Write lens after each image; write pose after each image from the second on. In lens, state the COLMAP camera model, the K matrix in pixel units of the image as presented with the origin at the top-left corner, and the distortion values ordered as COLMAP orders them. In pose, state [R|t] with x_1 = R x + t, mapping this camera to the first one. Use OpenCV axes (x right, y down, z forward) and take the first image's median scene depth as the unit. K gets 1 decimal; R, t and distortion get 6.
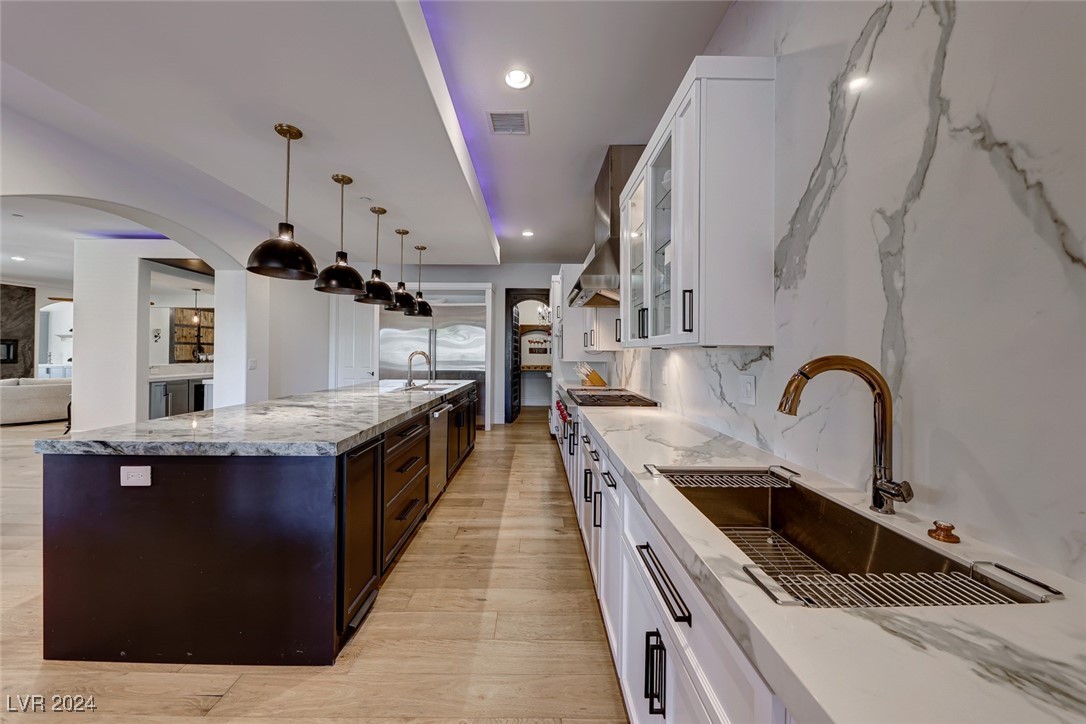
lens RADIAL K [[383.3, 0, 537.6], [0, 383.3, 351.6], [0, 0, 1]] dist [-0.007954, -0.001021]
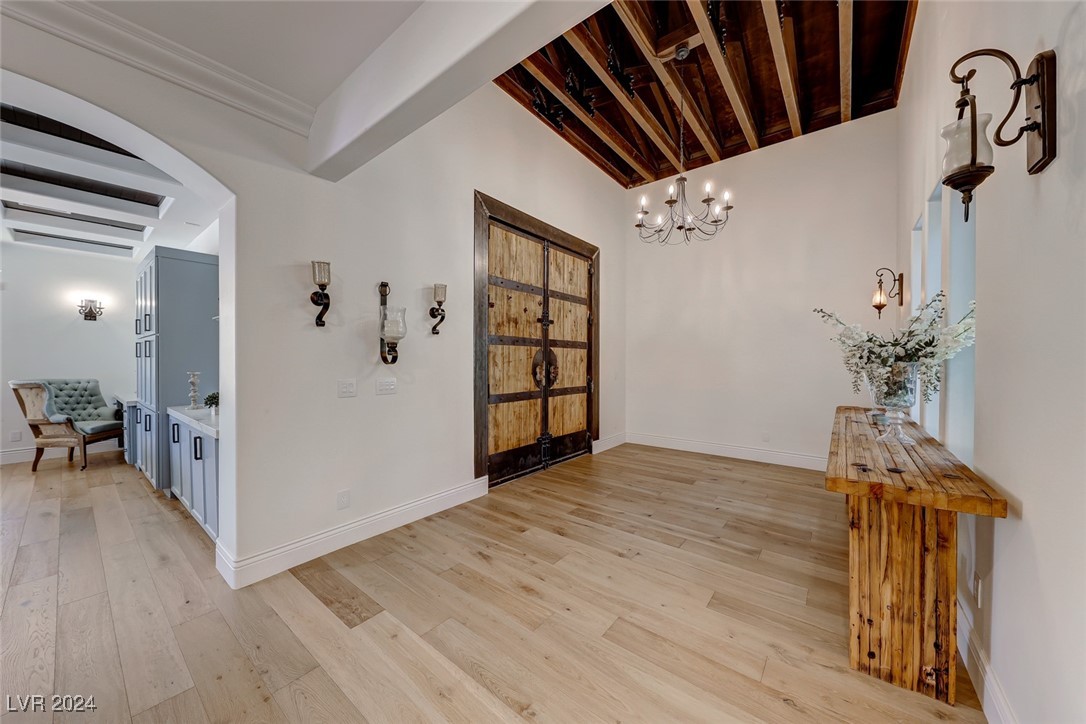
lens RADIAL K [[383.3, 0, 545.7], [0, 383.3, 362.2], [0, 0, 1]] dist [-0.007954, -0.001021]
pose [[0.781630, -0.001842, -0.623739, -0.709223], [0.005053, 0.999982, 0.003380, -0.005177], [0.623722, -0.005793, 0.781625, 0.768258]]
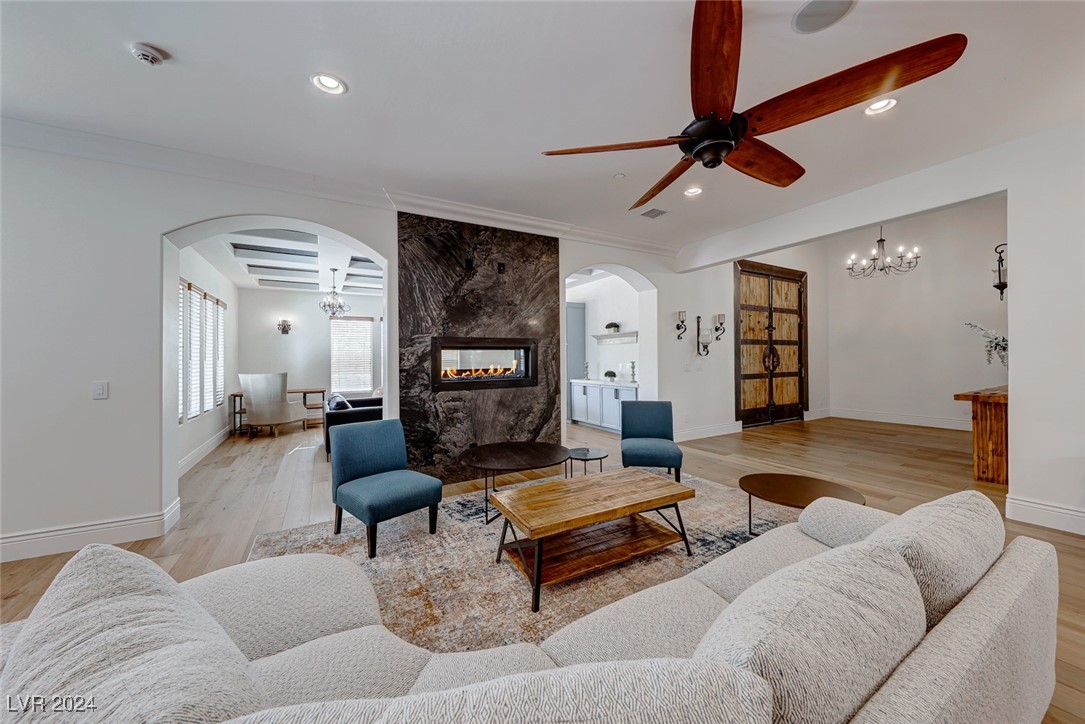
lens RADIAL K [[382.9, 0, 537.7], [0, 382.9, 360.8], [0, 0, 1]] dist [-0.007954, -0.001021]
pose [[0.477604, -0.009325, -0.878526, -0.614115], [0.018492, 0.999829, -0.000559, -0.001555], [0.878381, -0.015979, 0.477695, 0.498551]]
